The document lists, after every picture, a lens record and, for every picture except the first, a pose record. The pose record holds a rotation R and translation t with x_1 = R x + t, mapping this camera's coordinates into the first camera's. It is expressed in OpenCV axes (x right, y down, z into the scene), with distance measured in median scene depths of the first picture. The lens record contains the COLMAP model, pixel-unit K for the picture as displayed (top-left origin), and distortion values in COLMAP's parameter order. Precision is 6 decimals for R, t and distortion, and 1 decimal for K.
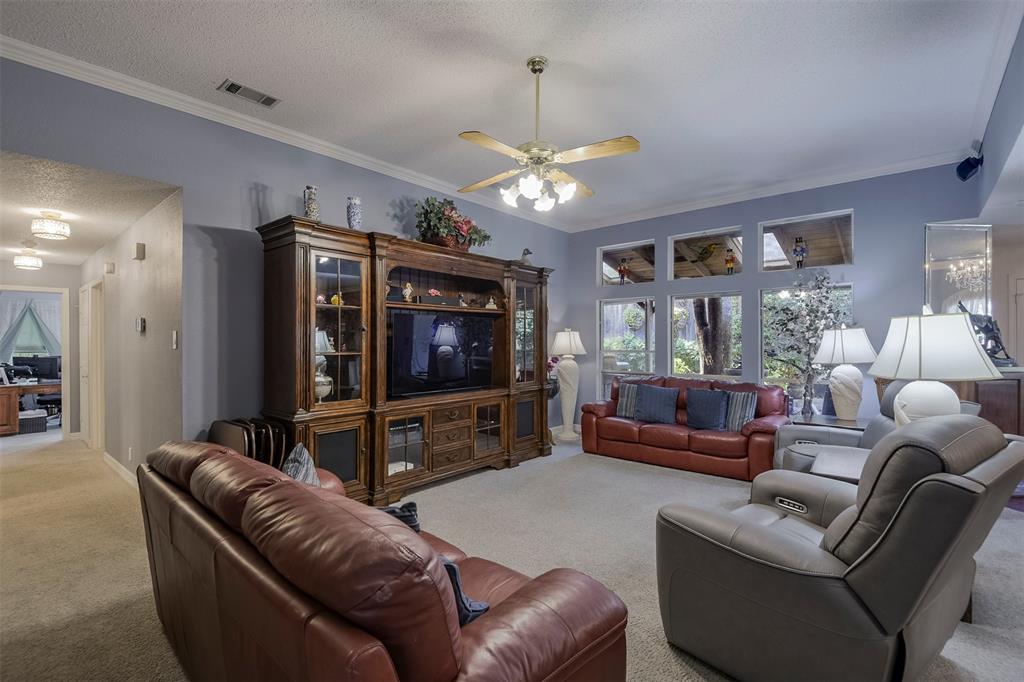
lens RADIAL K [[466.2, 0, 512.5], [0, 466.2, 339.8], [0, 0, 1]] dist [-0.001551, -0.002541]
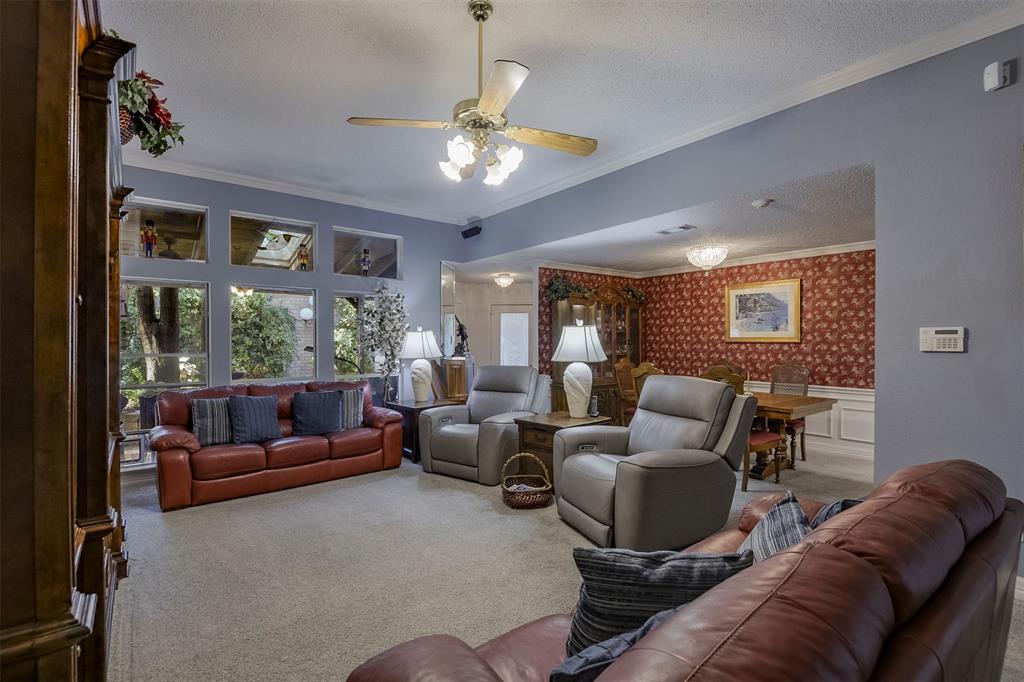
lens RADIAL K [[466.2, 0, 509.2], [0, 466.2, 344.5], [0, 0, 1]] dist [-0.001551, -0.002541]
pose [[0.192762, -0.010447, 0.981190, -0.497313], [-0.001026, 0.999941, 0.010848, -0.001185], [-0.981245, -0.003098, 0.192740, 0.503878]]
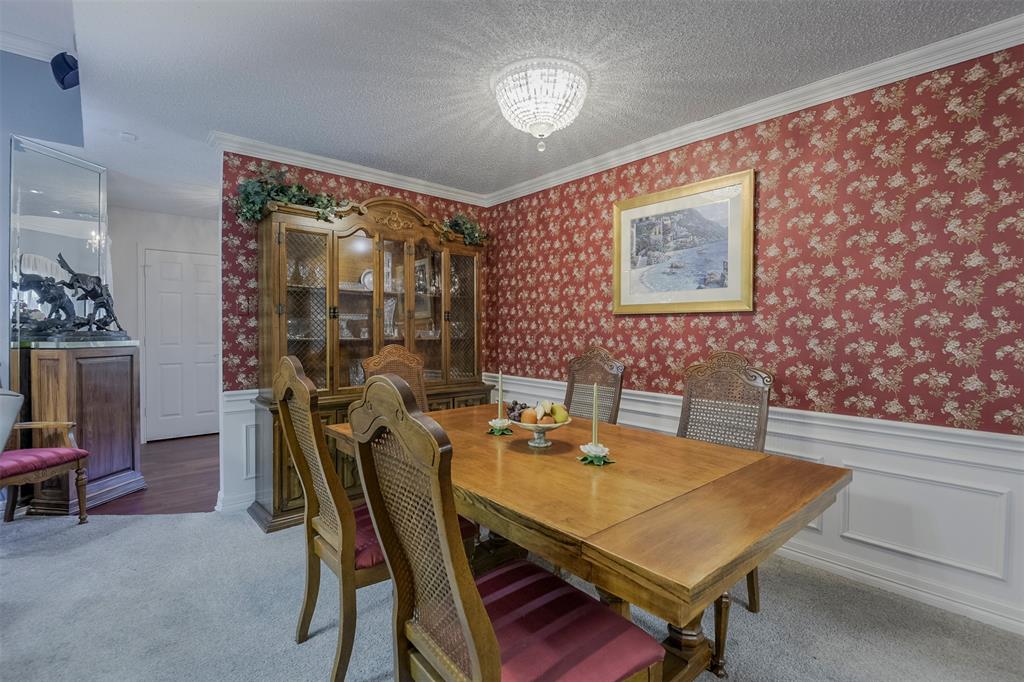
lens RADIAL K [[466.2, 0, 517.3], [0, 466.2, 338.5], [0, 0, 1]] dist [-0.001551, -0.002541]
pose [[0.119508, -0.018669, 0.992658, 0.309013], [-0.007594, 0.999777, 0.019717, 0.030790], [-0.992804, -0.009894, 0.119339, 0.184261]]
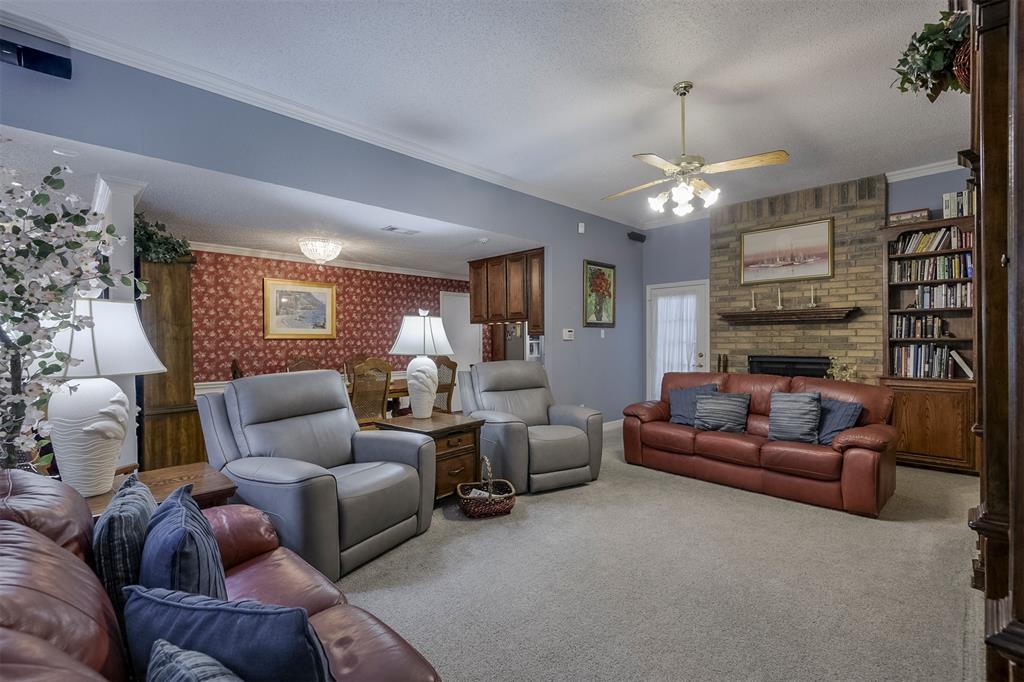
lens RADIAL K [[466.2, 0, 508.7], [0, 466.2, 342.3], [0, 0, 1]] dist [-0.001551, -0.002541]
pose [[-0.997364, 0.004720, 0.072403, 0.259296], [0.004658, 0.999989, -0.001027, 0.021942], [-0.072407, -0.000687, -0.997375, 1.414076]]
